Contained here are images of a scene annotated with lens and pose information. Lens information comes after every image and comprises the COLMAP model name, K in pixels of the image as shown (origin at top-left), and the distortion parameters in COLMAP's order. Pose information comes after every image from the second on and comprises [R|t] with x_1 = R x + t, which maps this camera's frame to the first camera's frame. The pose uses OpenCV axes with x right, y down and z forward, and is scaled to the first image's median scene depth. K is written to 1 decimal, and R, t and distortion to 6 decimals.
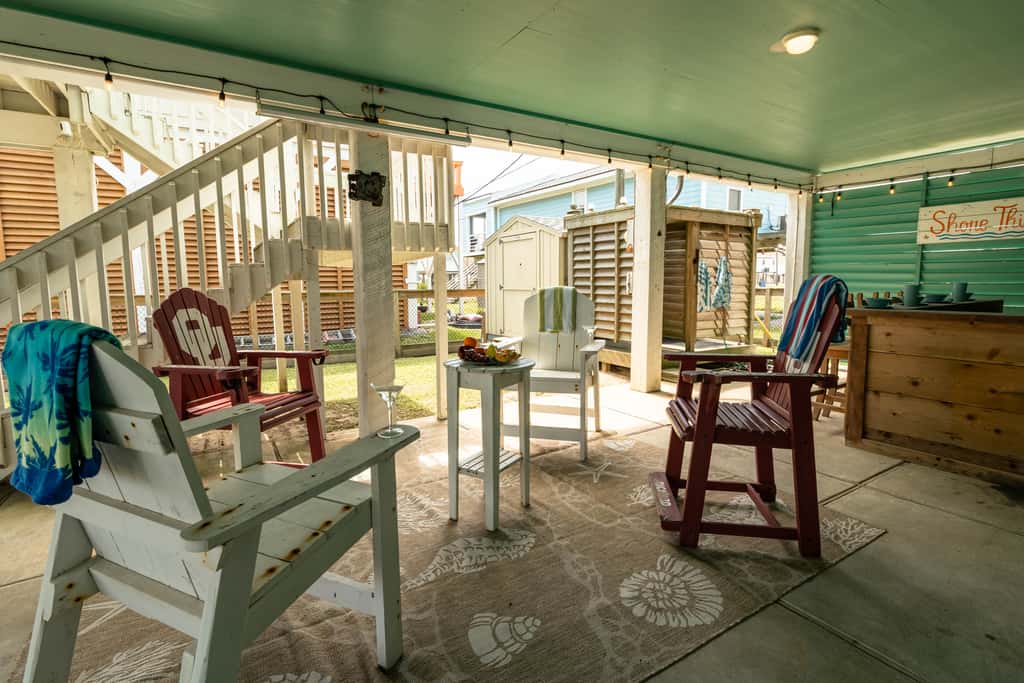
lens RADIAL K [[456.8, 0, 535.2], [0, 456.8, 325.7], [0, 0, 1]] dist [0.003791, 0.000405]
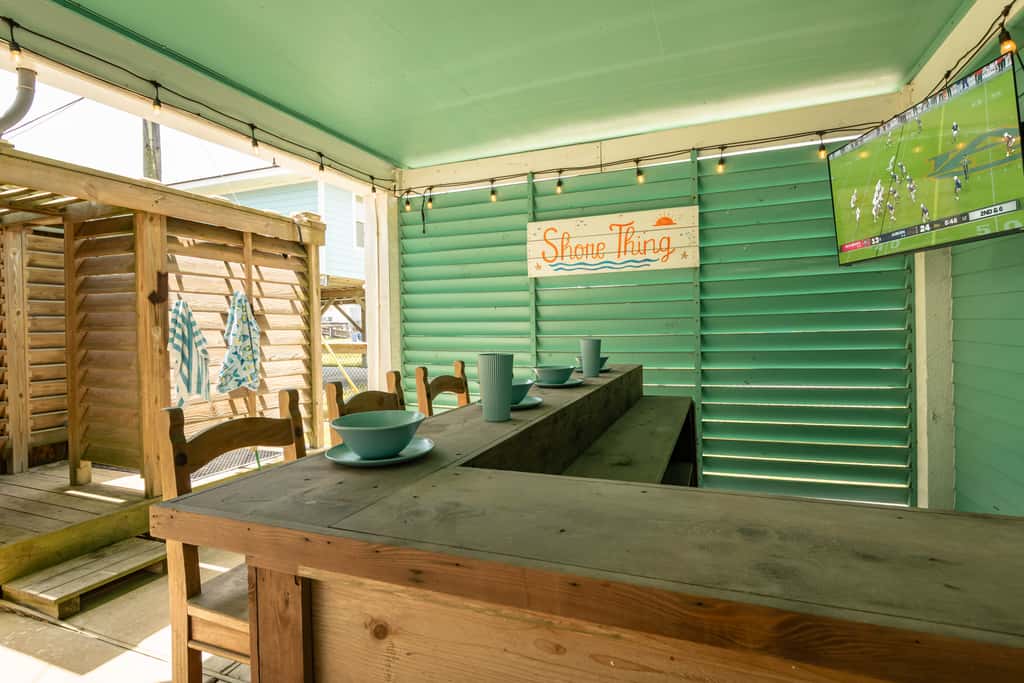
lens RADIAL K [[522.9, 0, 528.4], [0, 522.9, 329.5], [0, 0, 1]] dist [0.000045, 0.000176]
pose [[0.787823, -0.015147, 0.615715, 0.352092], [0.078445, 0.994024, -0.075918, -0.044550], [-0.610885, 0.108109, 0.784303, 0.399665]]
